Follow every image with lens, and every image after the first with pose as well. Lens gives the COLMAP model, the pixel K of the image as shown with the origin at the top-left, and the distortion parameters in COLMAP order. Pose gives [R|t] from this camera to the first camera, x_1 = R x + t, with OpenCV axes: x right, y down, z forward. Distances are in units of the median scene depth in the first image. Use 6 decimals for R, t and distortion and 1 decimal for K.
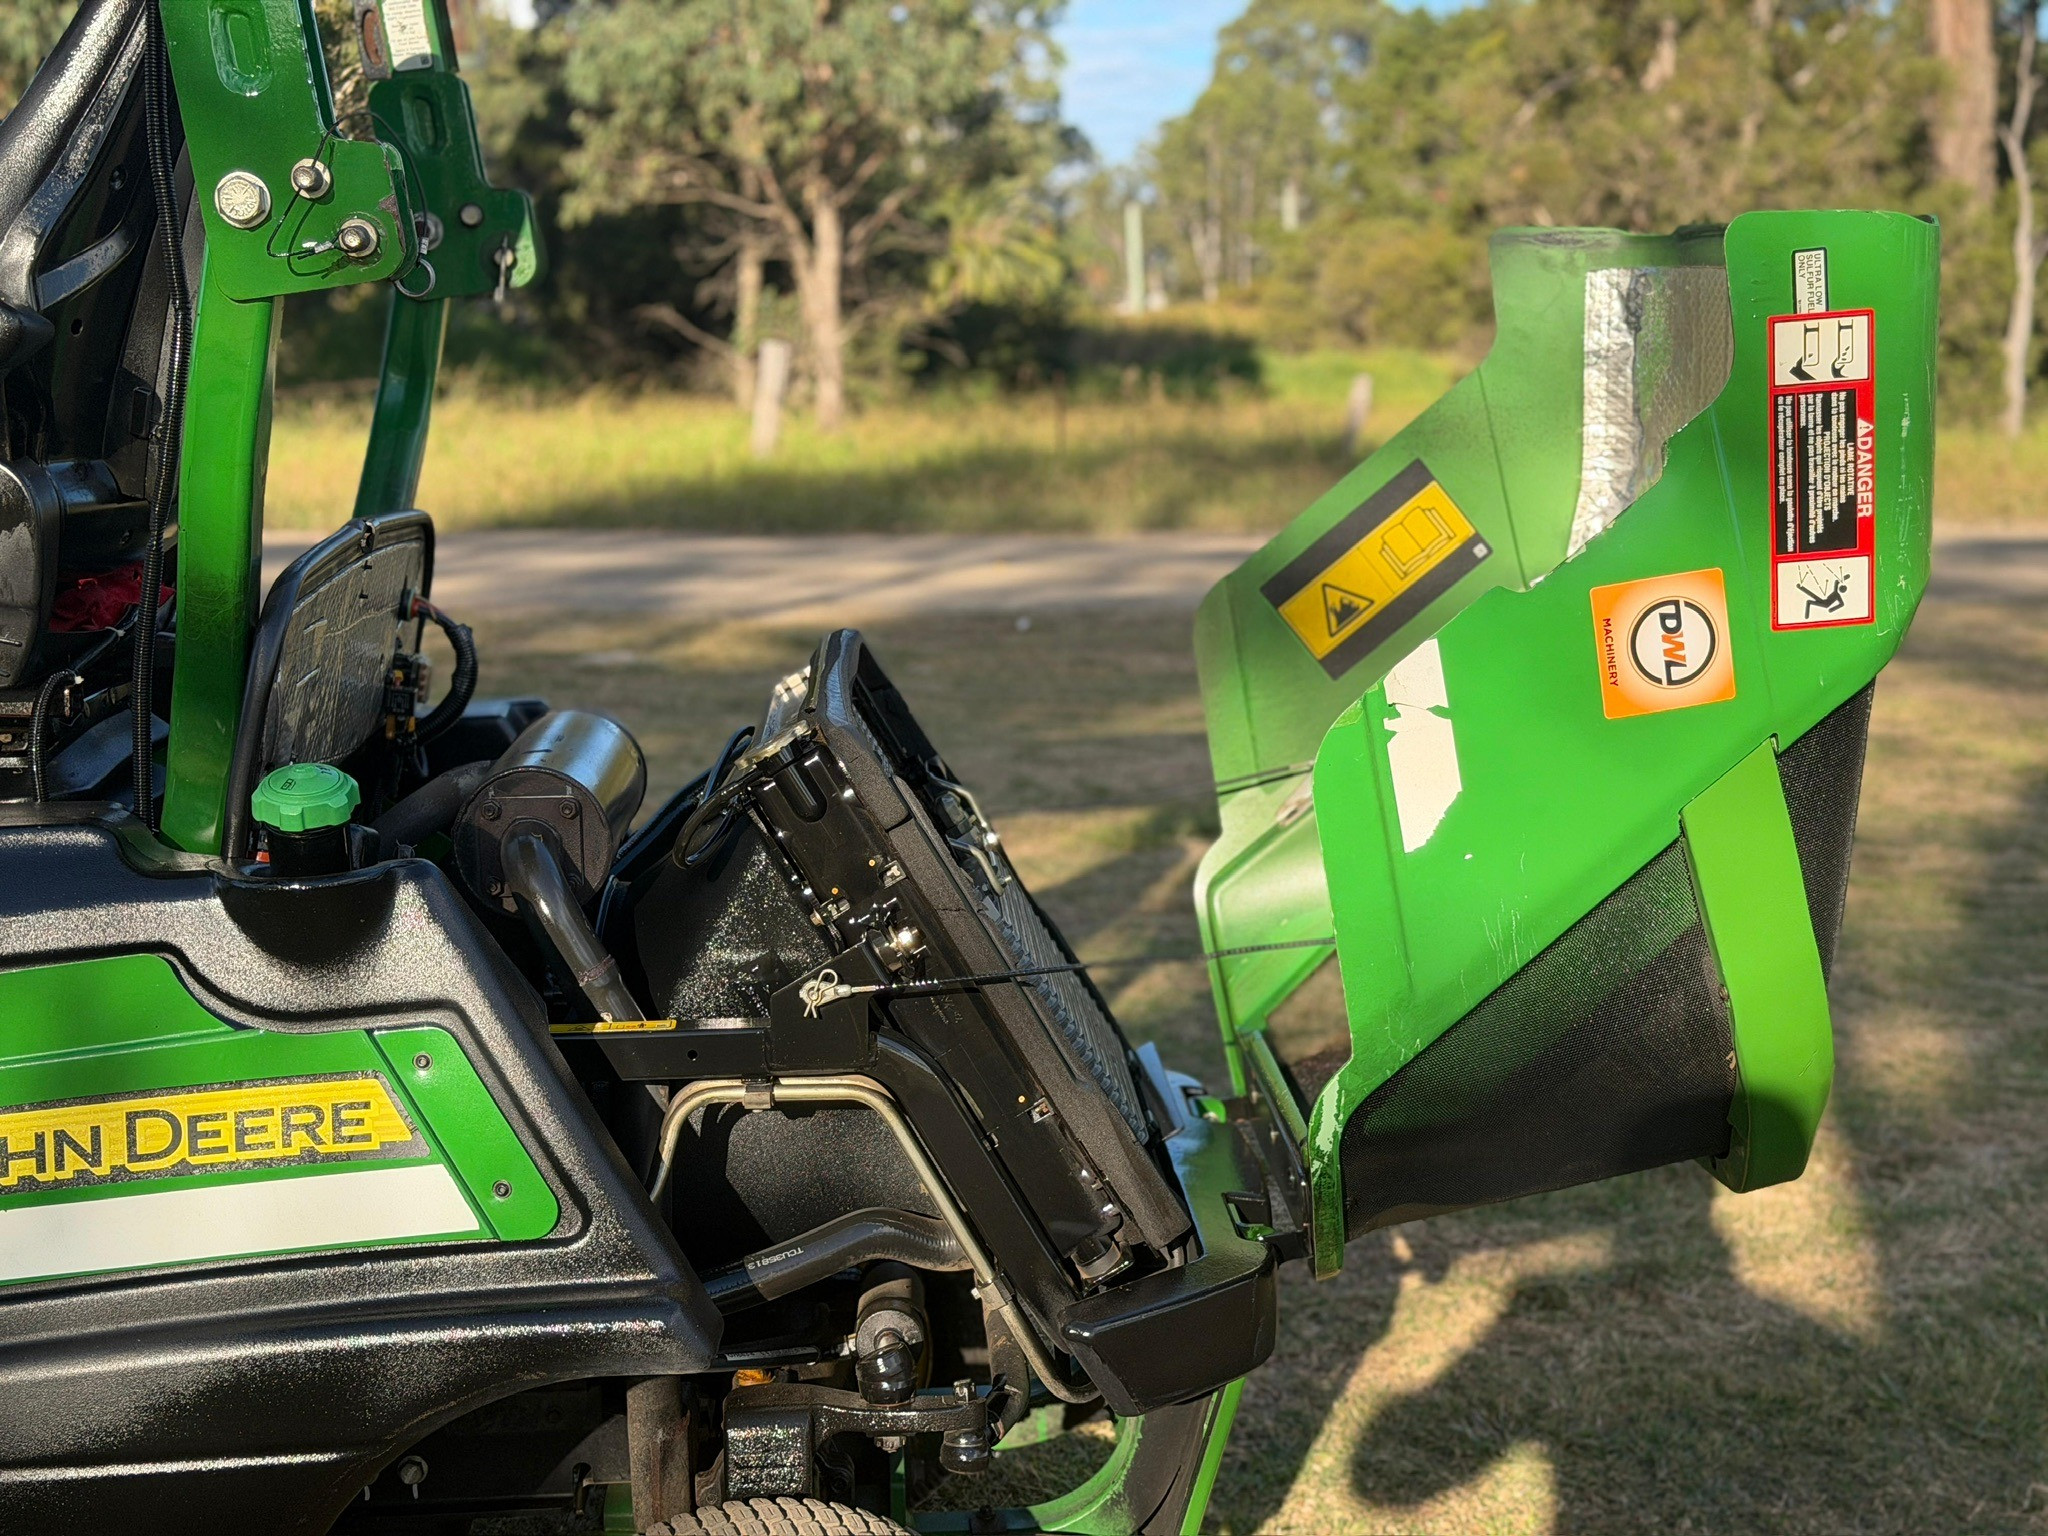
lens RADIAL K [[2912.7, 0, 1024.0], [0, 2912.7, 768.0], [0, 0, 1]] dist [0.177441, -0.370051]
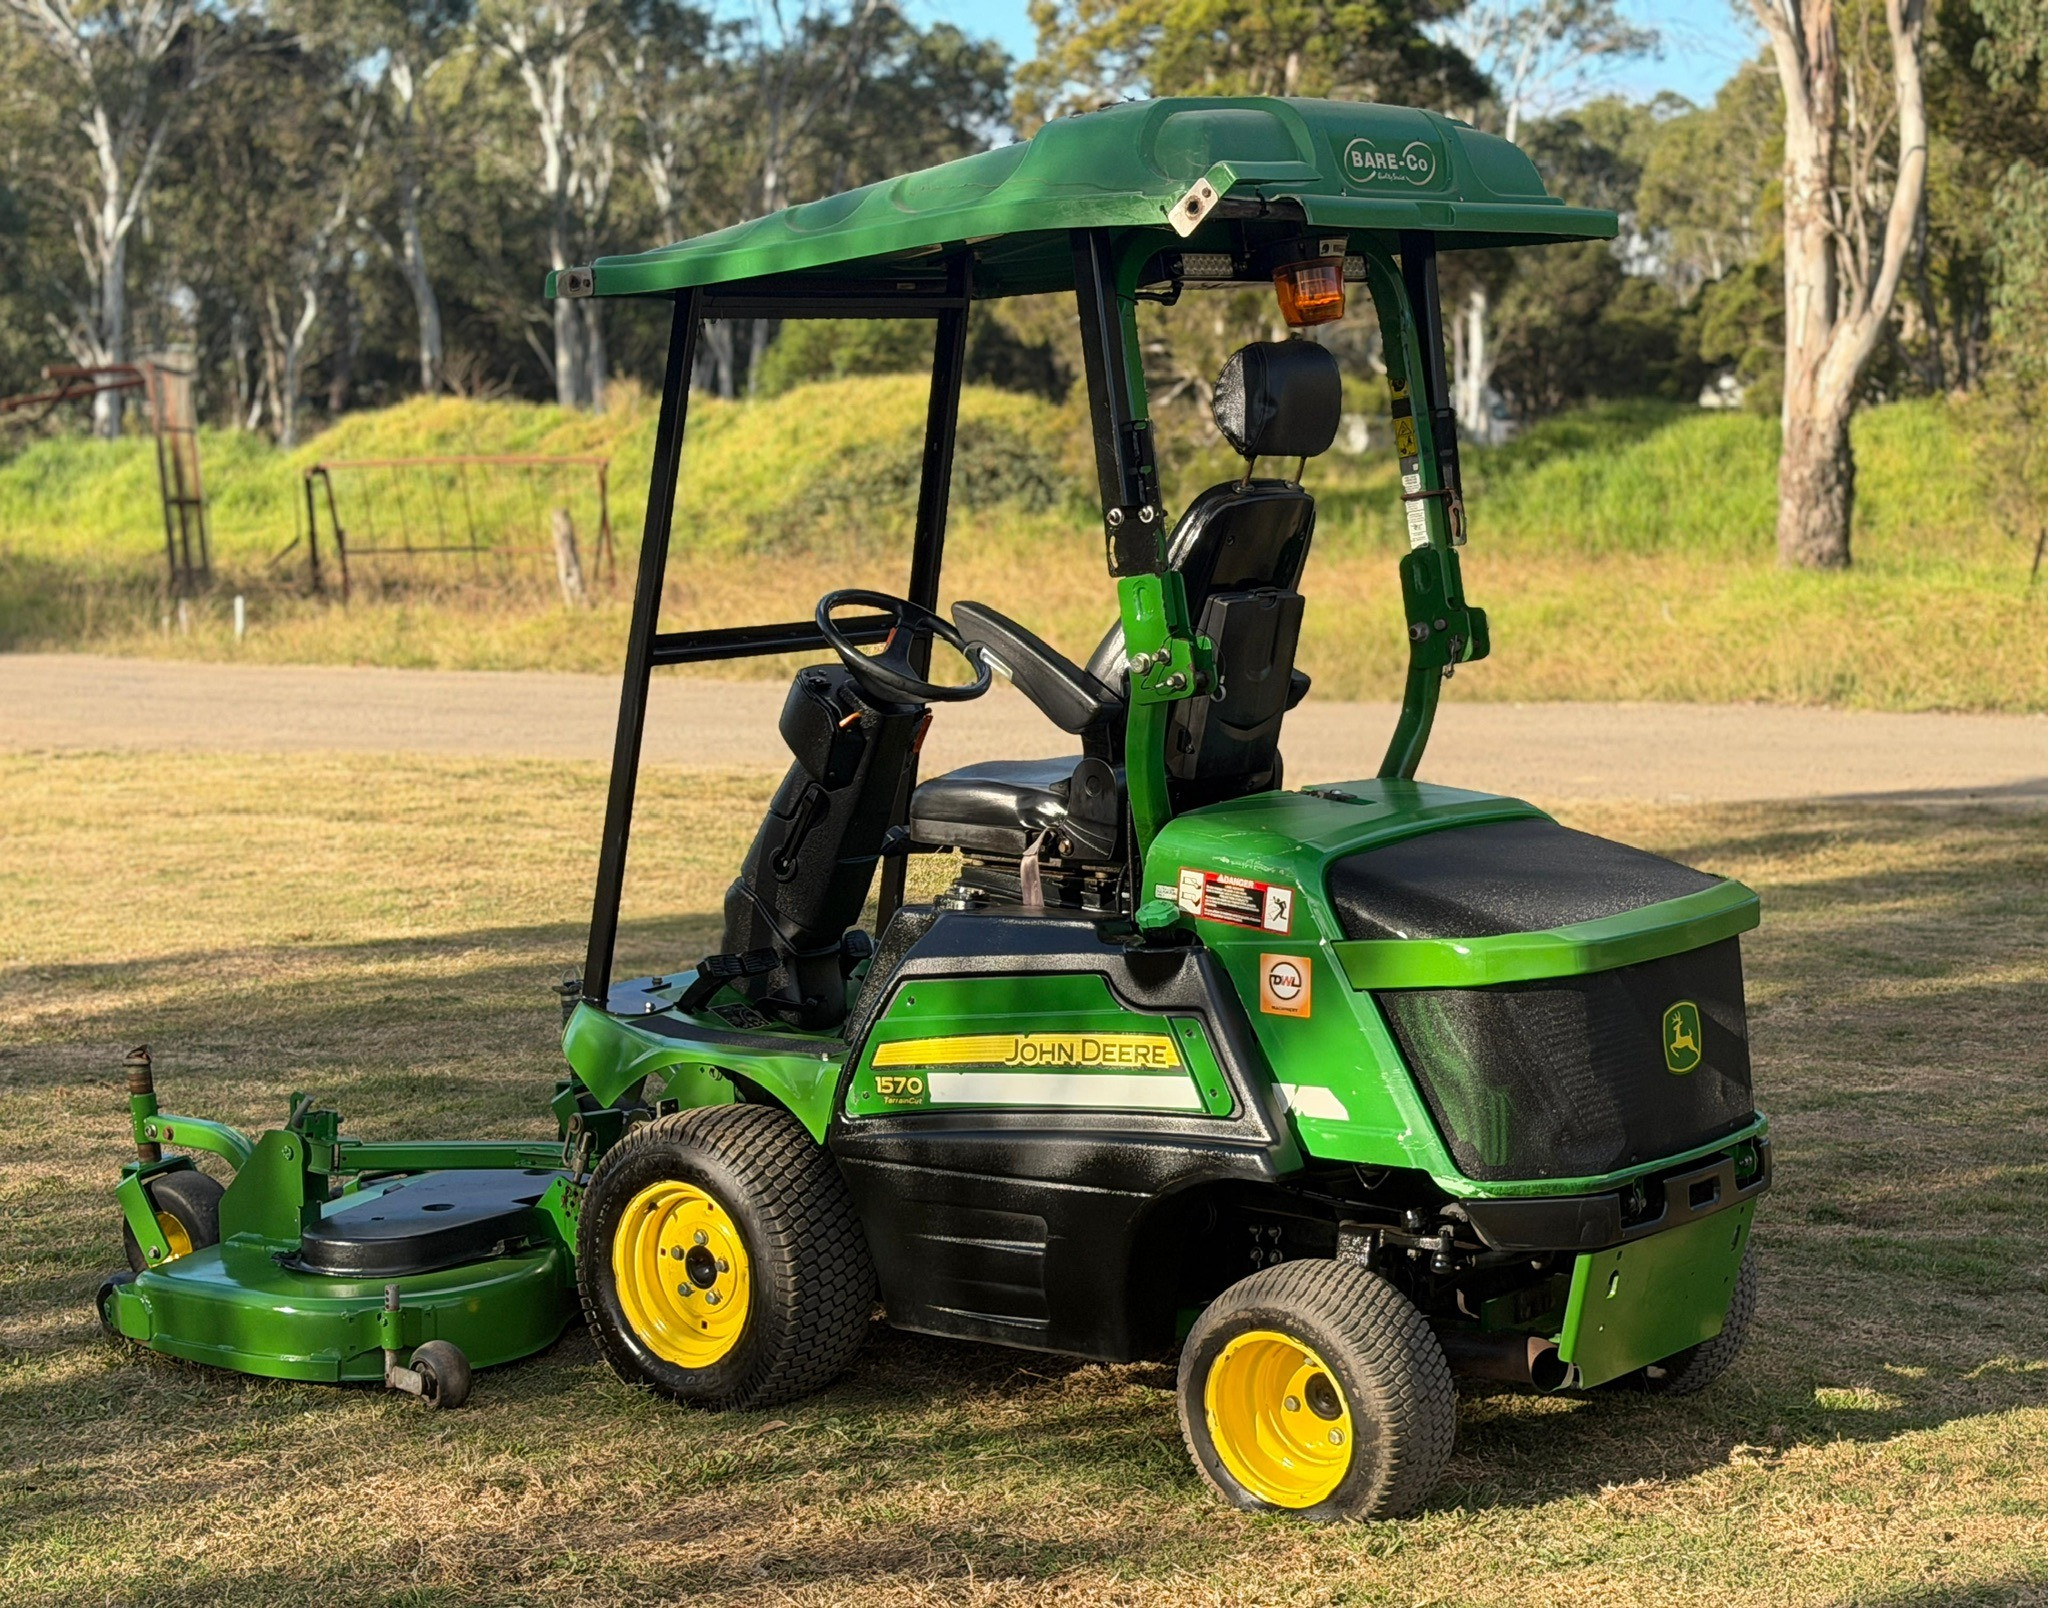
lens RADIAL K [[3983.1, 0, 961.0], [0, 3983.1, 803.7], [0, 0, 1]] dist [0.164272, 0.090725]
pose [[0.730449, 0.054339, -0.680802, 0.143947], [-0.086572, 0.996156, -0.013376, -0.001751], [0.677458, 0.068709, 0.732345, -0.114745]]
